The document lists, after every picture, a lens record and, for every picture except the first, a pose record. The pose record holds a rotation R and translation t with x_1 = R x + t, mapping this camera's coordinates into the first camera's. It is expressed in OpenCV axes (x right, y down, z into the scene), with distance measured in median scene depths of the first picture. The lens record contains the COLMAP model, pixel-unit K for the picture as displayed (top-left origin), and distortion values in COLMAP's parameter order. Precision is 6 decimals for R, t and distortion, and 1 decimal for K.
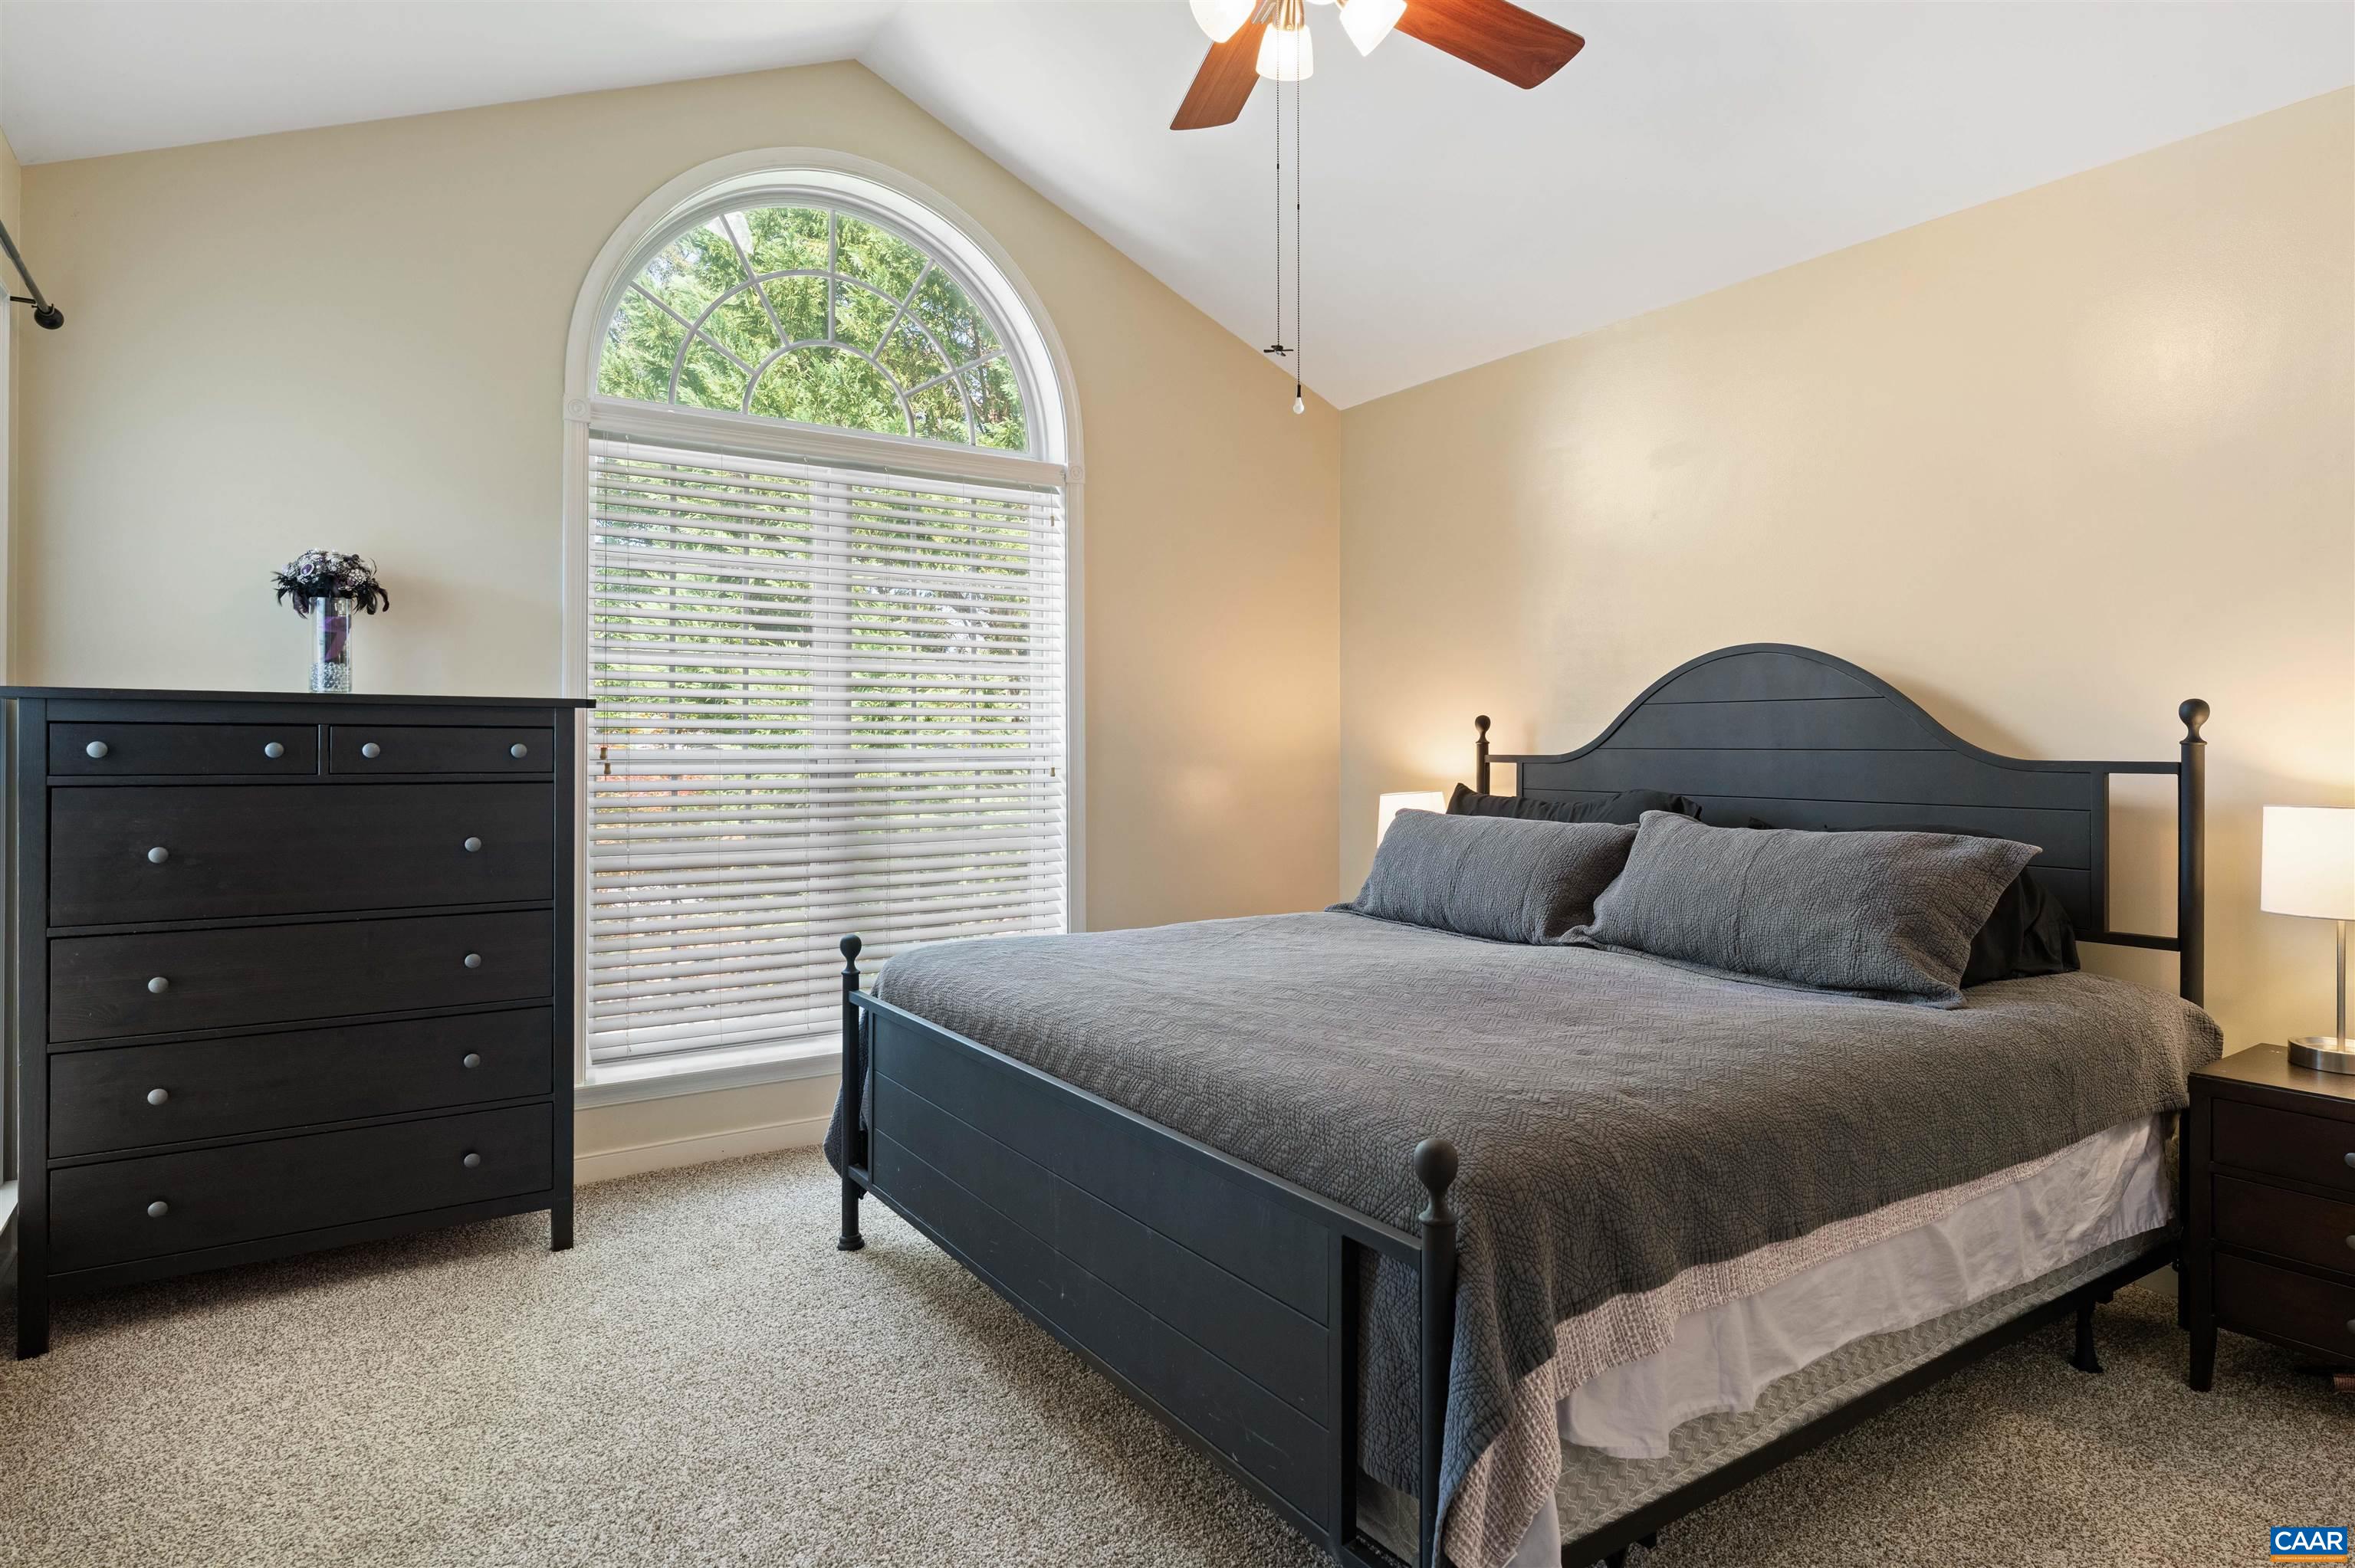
lens RADIAL K [[1319.6, 0, 1195.1], [0, 1319.6, 774.0], [0, 0, 1]] dist [0.003828, -0.004864]
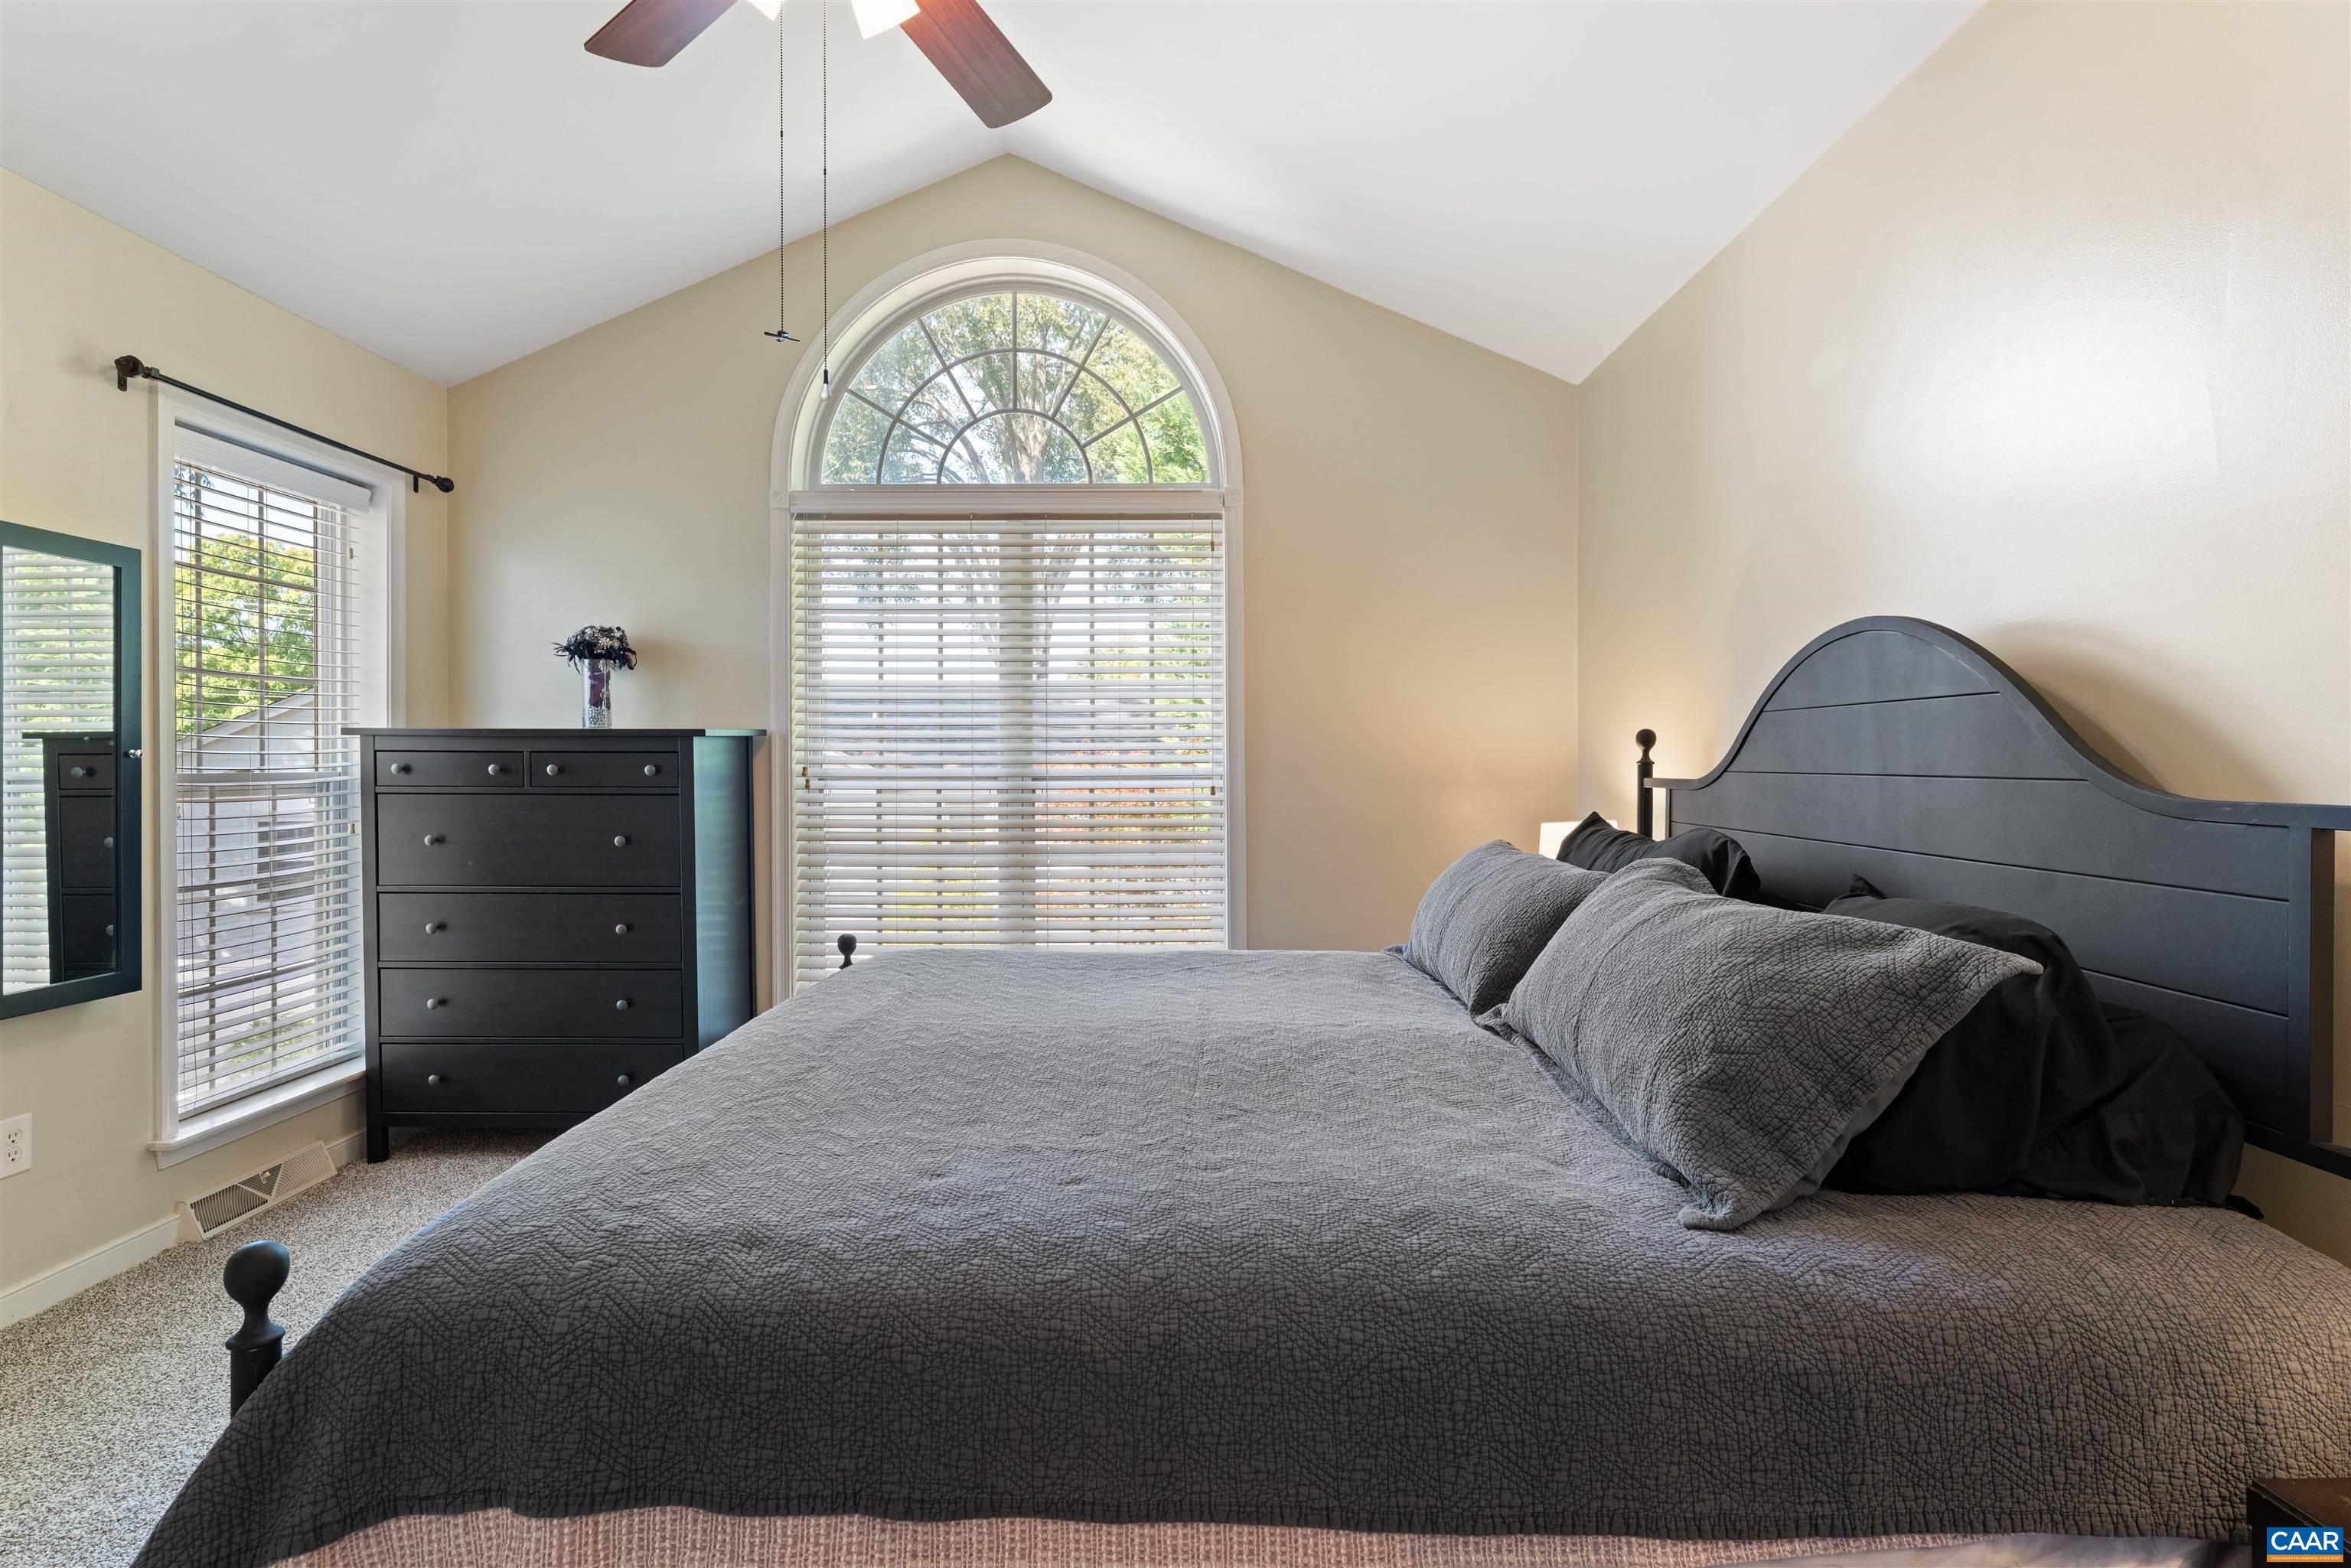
lens RADIAL K [[1139.3, 0, 1180.2], [0, 1139.3, 789.4], [0, 0, 1]] dist [-0.003667, -0.000141]
pose [[0.824143, 0.014109, -0.566206, 0.487820], [-0.012346, 0.999900, 0.006946, -0.011499], [0.566247, 0.001266, 0.824234, 0.335097]]
